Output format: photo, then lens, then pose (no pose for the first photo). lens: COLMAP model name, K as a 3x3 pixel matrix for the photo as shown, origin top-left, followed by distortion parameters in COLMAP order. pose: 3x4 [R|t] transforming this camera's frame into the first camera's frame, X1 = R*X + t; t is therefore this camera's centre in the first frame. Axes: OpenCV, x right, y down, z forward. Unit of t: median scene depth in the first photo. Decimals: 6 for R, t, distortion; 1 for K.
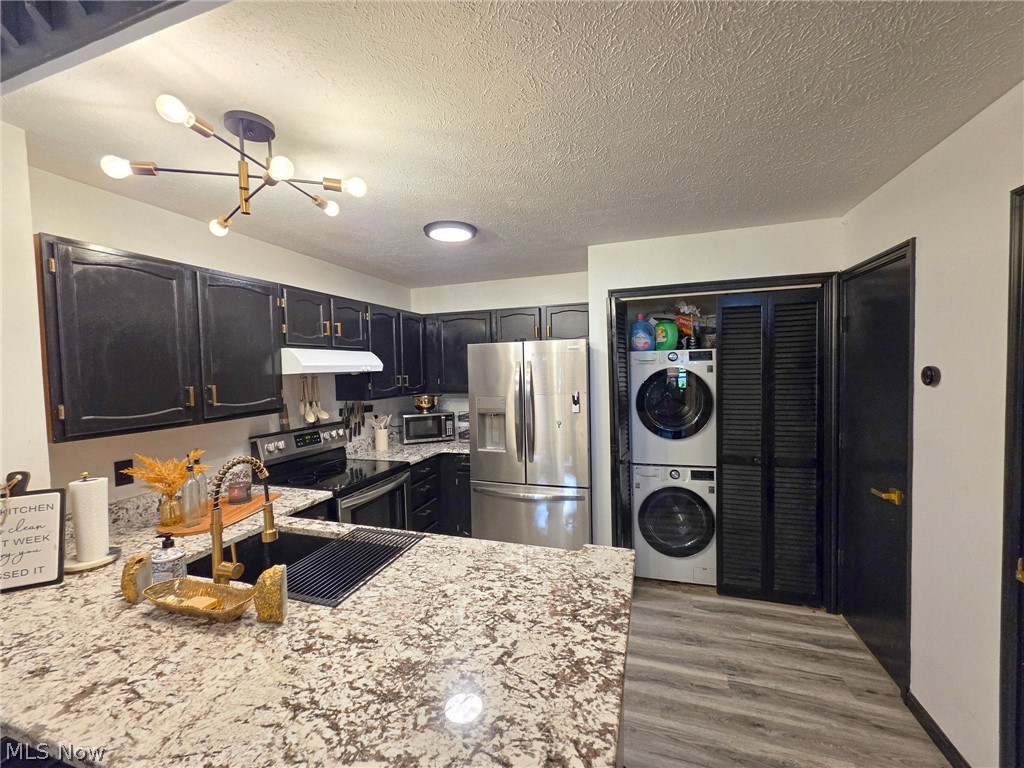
lens RADIAL K [[410.8, 0, 517.1], [0, 410.8, 384.0], [0, 0, 1]] dist [-0.001935, 0.000837]
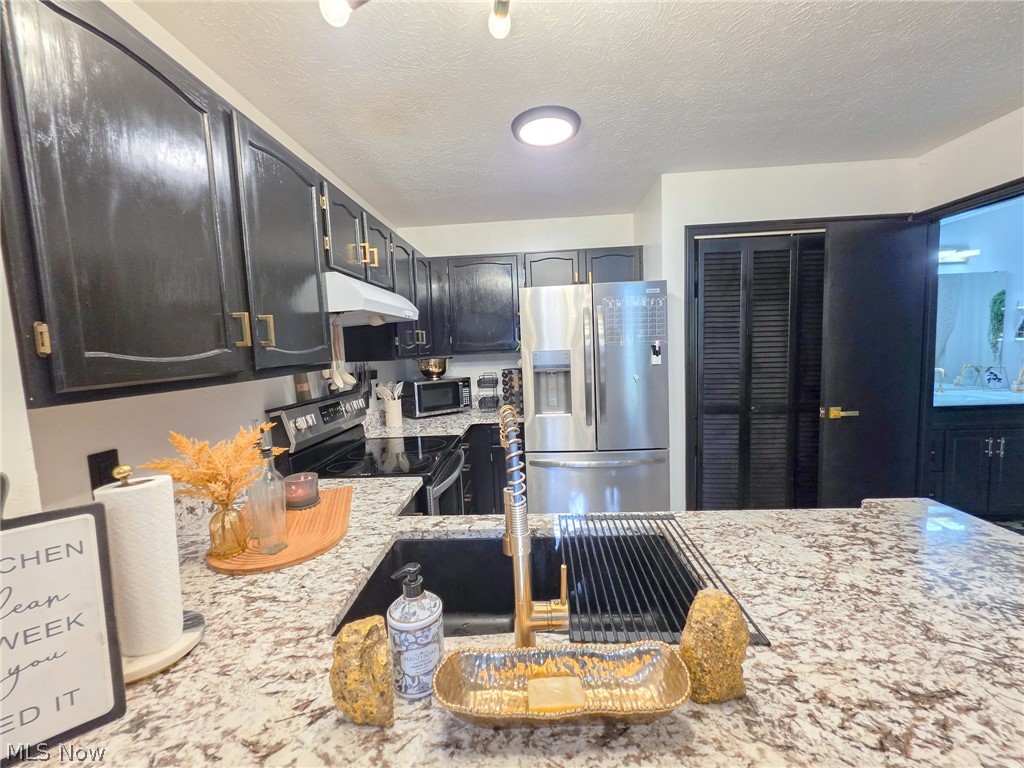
lens RADIAL K [[410.8, 0, 512.9], [0, 410.8, 381.2], [0, 0, 1]] dist [-0.001935, 0.000837]
pose [[0.965370, -0.039687, 0.257848, -0.529720], [0.029413, 0.998617, 0.043583, 0.079711], [-0.259221, -0.034490, 0.965202, 0.314953]]
